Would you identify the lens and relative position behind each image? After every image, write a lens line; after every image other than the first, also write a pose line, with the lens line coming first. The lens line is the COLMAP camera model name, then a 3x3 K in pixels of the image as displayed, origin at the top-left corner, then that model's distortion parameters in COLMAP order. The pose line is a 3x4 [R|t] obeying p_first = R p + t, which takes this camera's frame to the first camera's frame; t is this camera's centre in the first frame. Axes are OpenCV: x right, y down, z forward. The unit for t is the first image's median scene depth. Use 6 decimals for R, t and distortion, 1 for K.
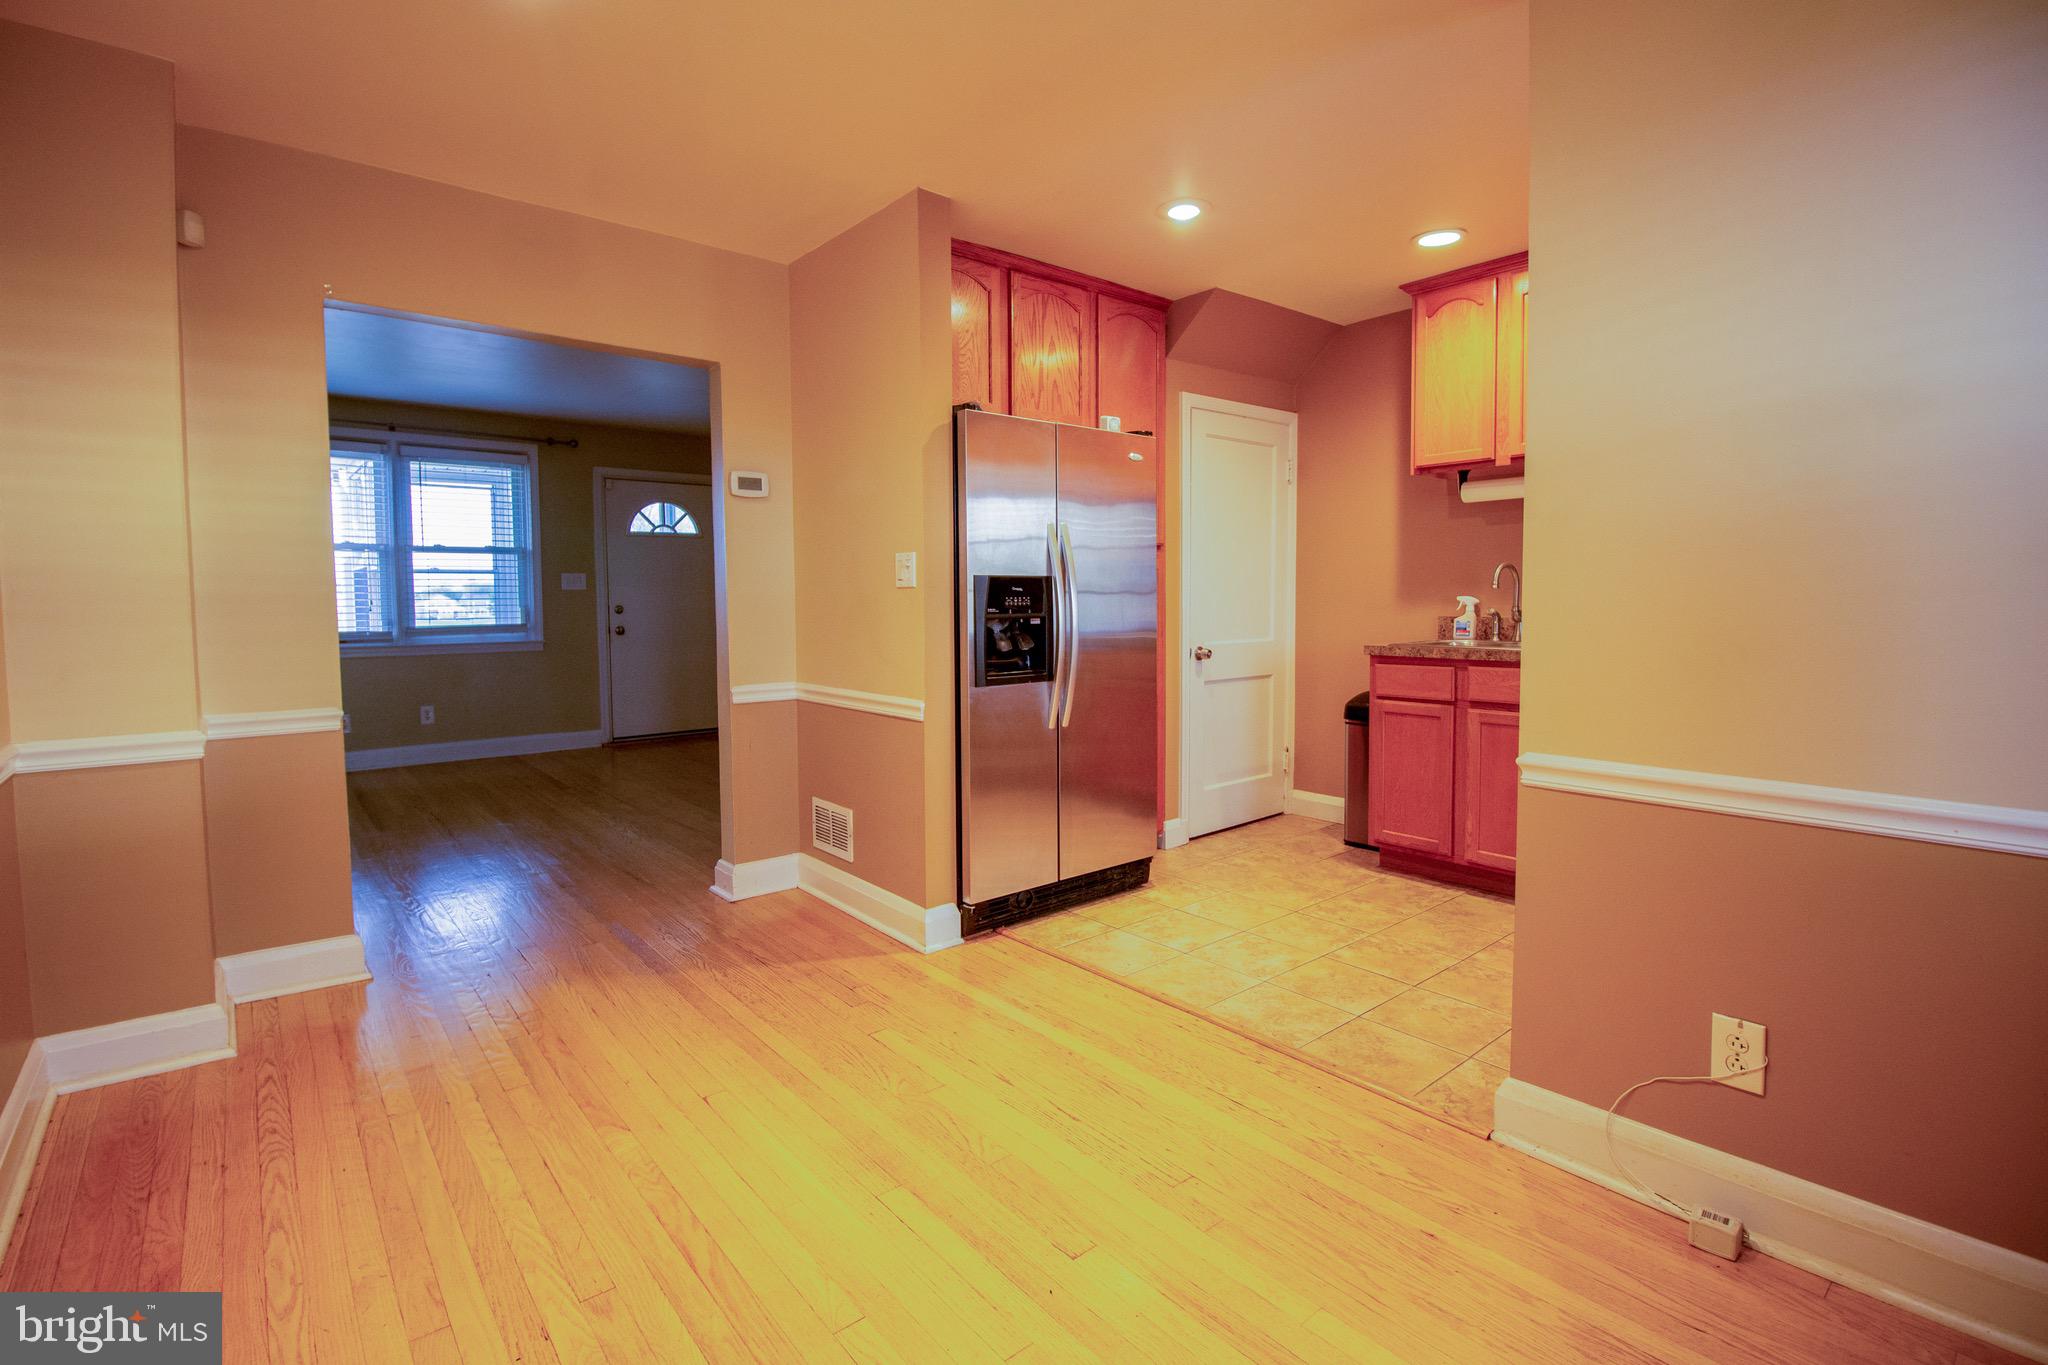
lens RADIAL K [[947.7, 0, 1019.8], [0, 947.7, 651.5], [0, 0, 1]] dist [-0.000664, -0.013213]
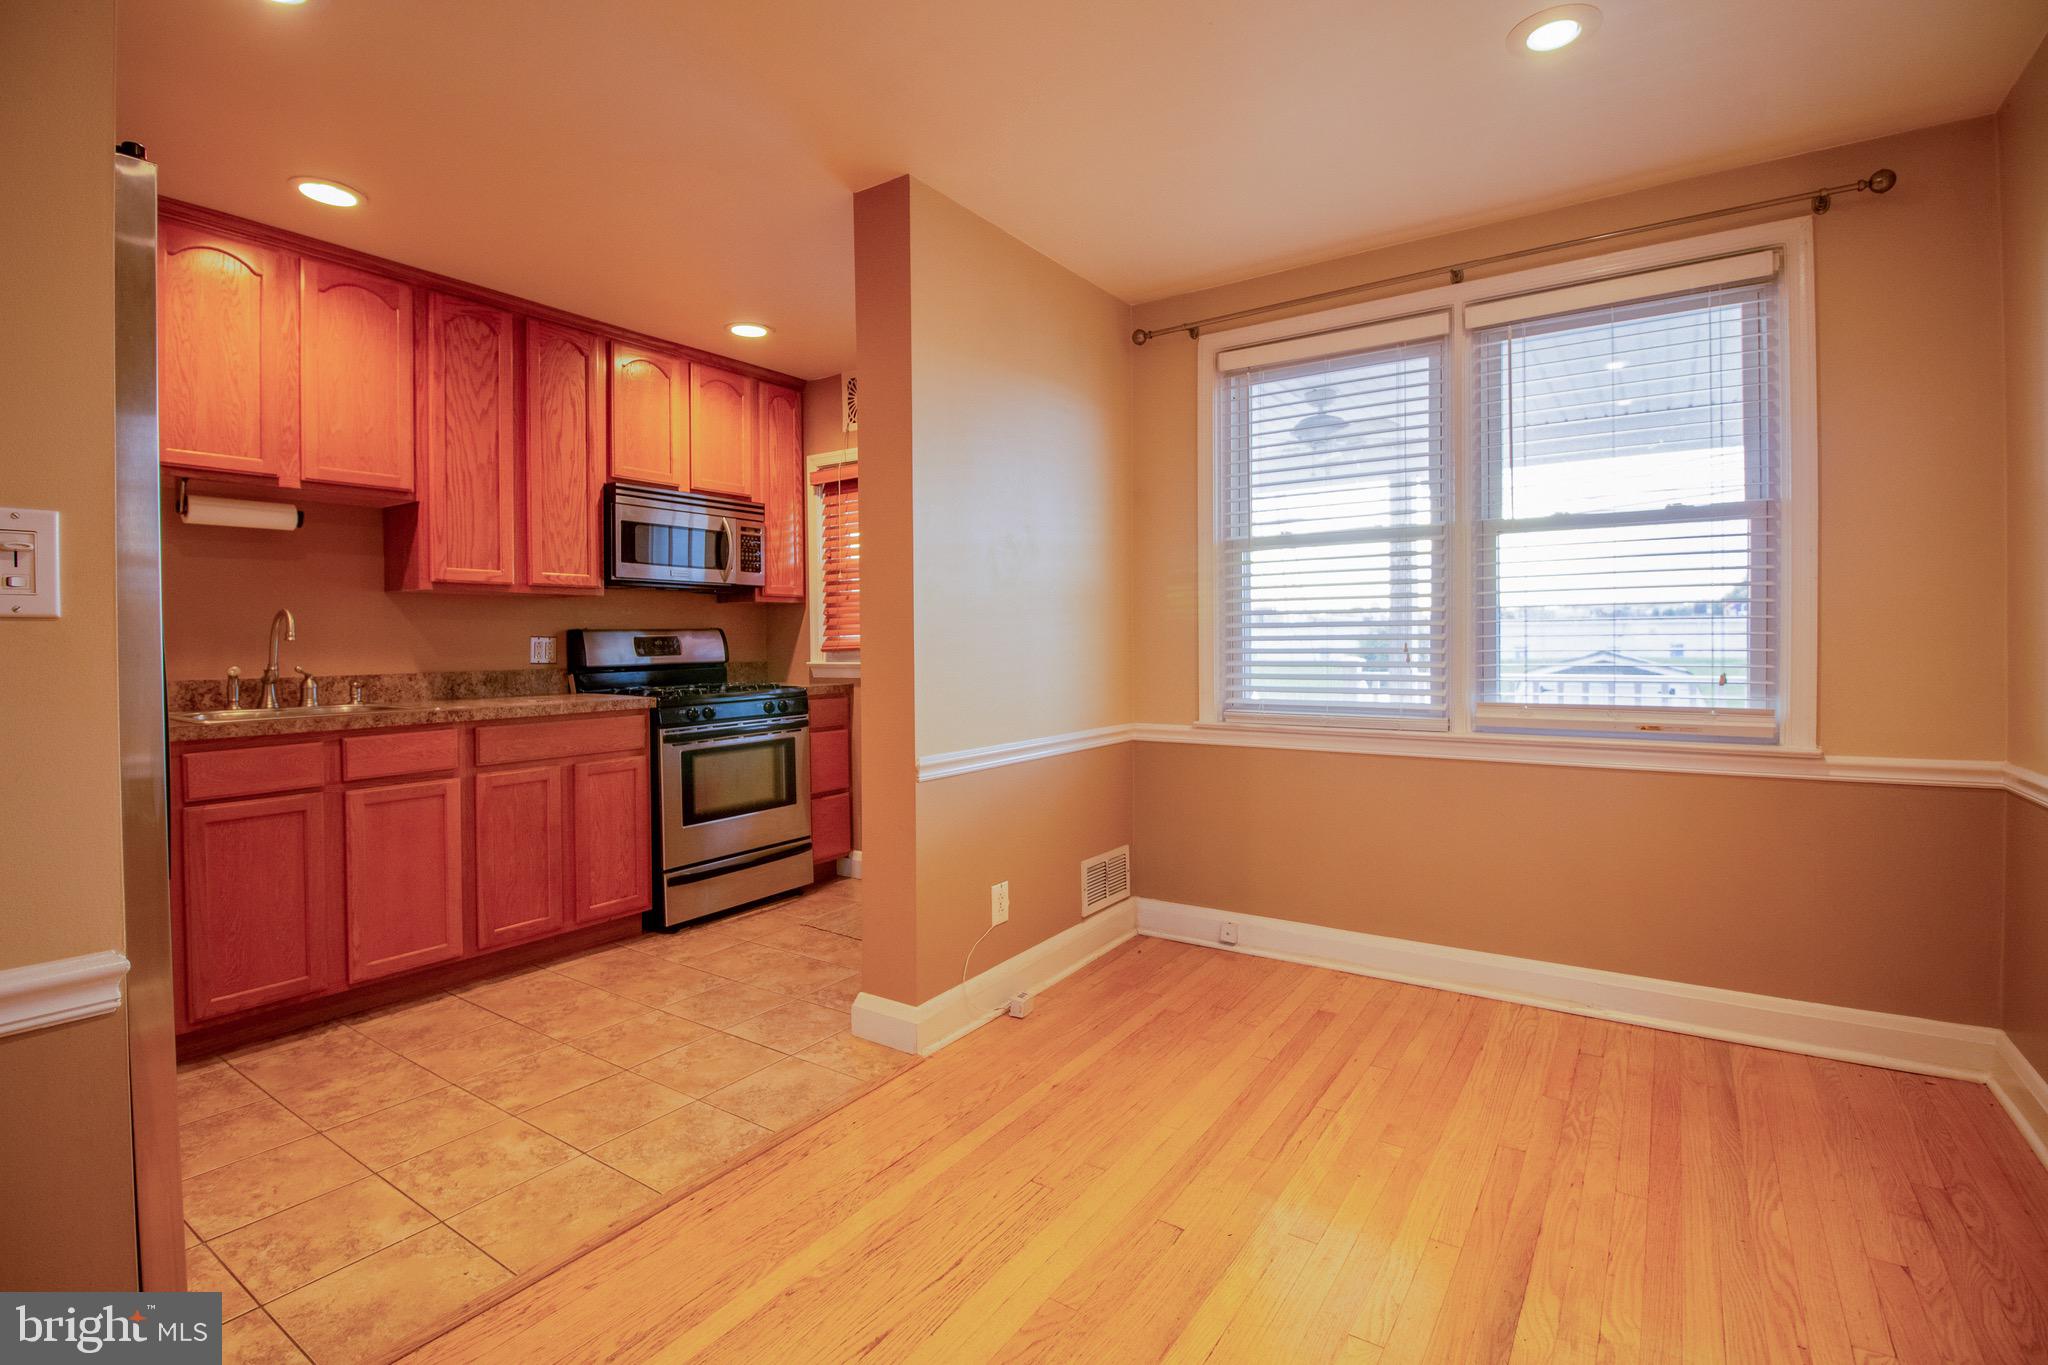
lens RADIAL K [[947.7, 0, 1019.8], [0, 947.7, 651.5], [0, 0, 1]] dist [-0.000664, -0.013213]
pose [[-0.277551, -0.000379, 0.960711, -0.506016], [0.067252, 0.997539, 0.019823, -0.039030], [-0.958354, 0.070112, -0.276843, 0.761609]]
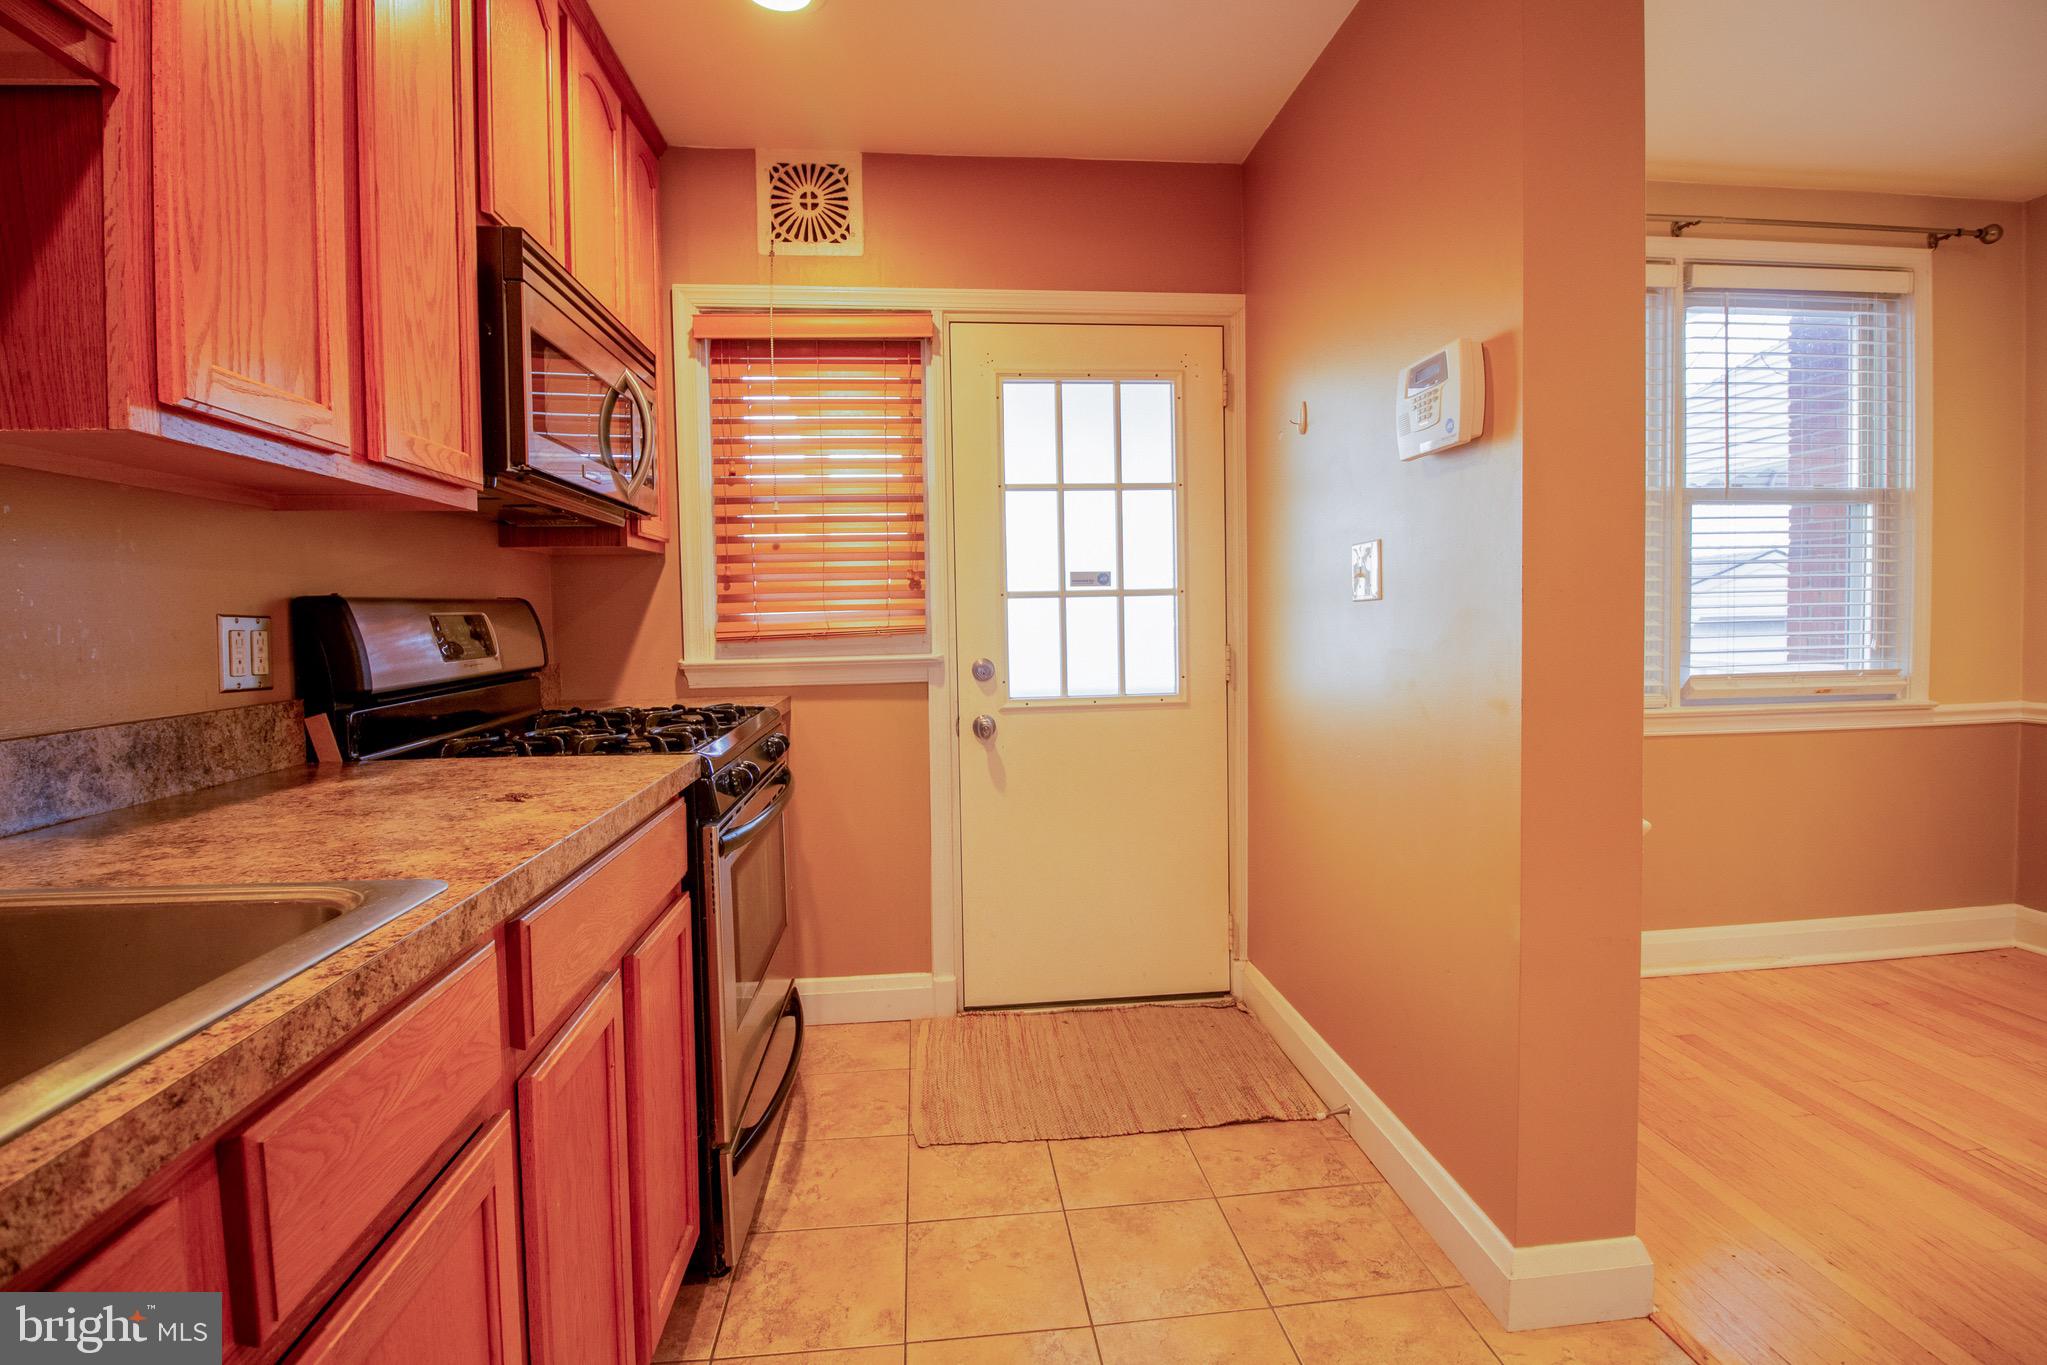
lens RADIAL K [[947.3, 0, 1019.3], [0, 947.3, 651.5], [0, 0, 1]] dist [-0.000664, -0.013213]
pose [[-0.833243, 0.000962, 0.552907, 0.326520], [0.056395, 0.994931, 0.083258, -0.075708], [-0.550024, 0.100555, -0.829073, 1.191593]]
